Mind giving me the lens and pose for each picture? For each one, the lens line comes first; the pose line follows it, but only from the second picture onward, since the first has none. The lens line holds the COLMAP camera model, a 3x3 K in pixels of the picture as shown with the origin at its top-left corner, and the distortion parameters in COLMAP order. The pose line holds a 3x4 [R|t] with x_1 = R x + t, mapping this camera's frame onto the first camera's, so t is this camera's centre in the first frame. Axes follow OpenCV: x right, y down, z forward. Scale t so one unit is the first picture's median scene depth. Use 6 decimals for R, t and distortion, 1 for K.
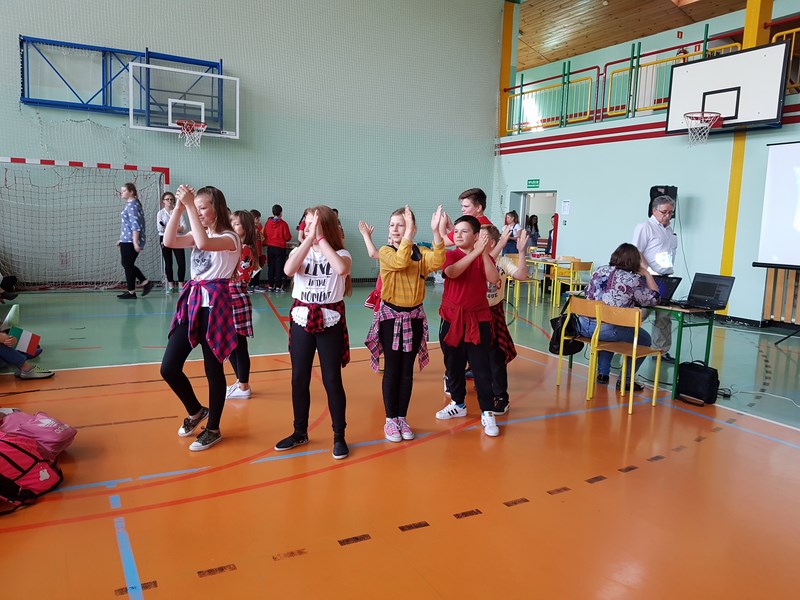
lens RADIAL K [[626.9, 0, 400.0], [0, 626.9, 300.0], [0, 0, 1]] dist [0.026069, -0.053734]
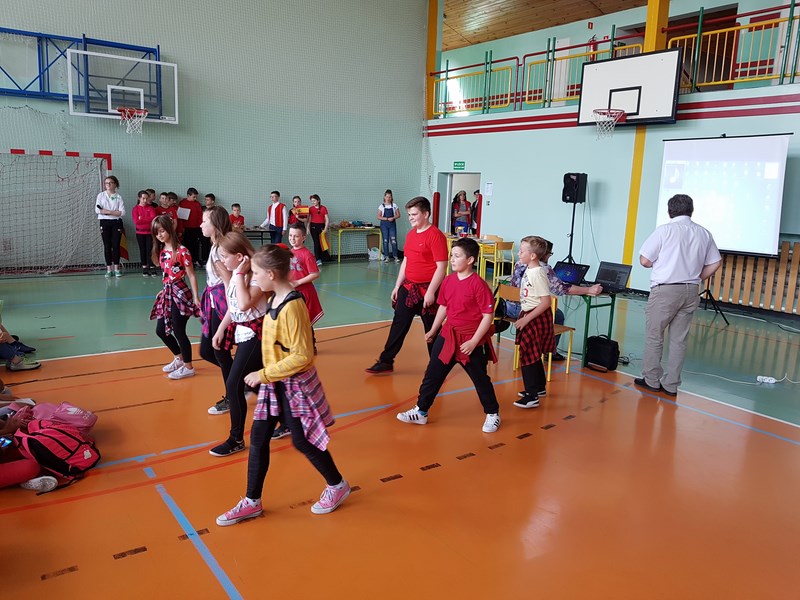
lens RADIAL K [[625.6, 0, 392.5], [0, 625.6, 299.6], [0, 0, 1]] dist [0.039554, -0.076394]
pose [[0.993474, -0.022944, 0.111723, -0.033939], [0.016668, 0.998247, 0.056787, -0.025602], [-0.112830, -0.054555, 0.992115, -0.082573]]
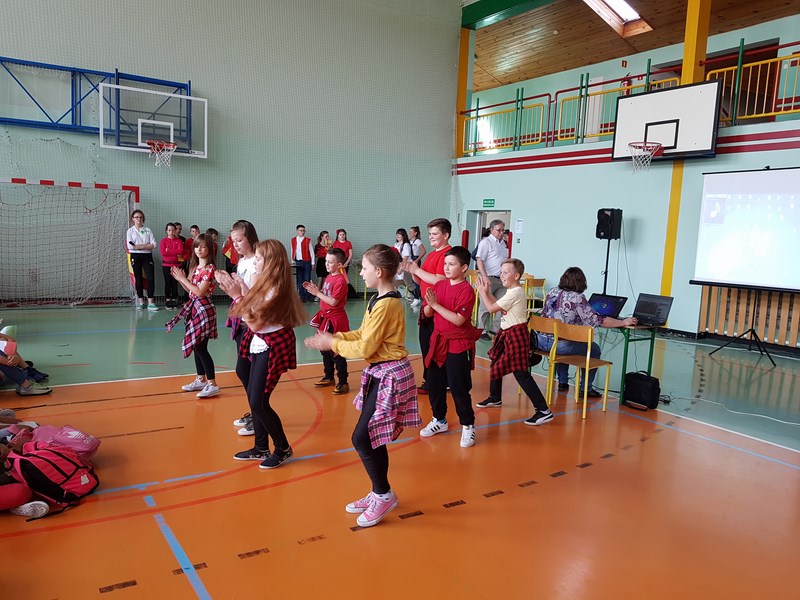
lens RADIAL K [[627.0, 0, 394.4], [0, 627.0, 314.1], [0, 0, 1]] dist [0.032940, -0.065670]
pose [[0.997526, -0.004205, 0.070178, -0.027346], [0.003782, 0.999974, 0.006152, -0.008043], [-0.070202, -0.005871, 0.997515, -0.054212]]
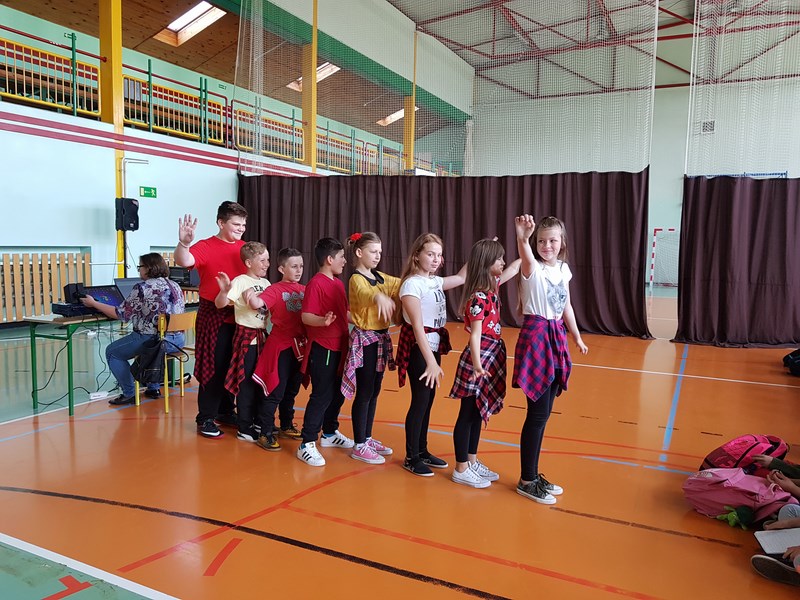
lens RADIAL K [[626.9, 0, 400.0], [0, 626.9, 300.0], [0, 0, 1]] dist [0.026069, -0.053734]
pose [[-0.577530, -0.120178, 0.807476, -0.373136], [0.065870, 0.979020, 0.192821, -0.100818], [-0.813708, 0.164549, -0.557497, 0.682311]]
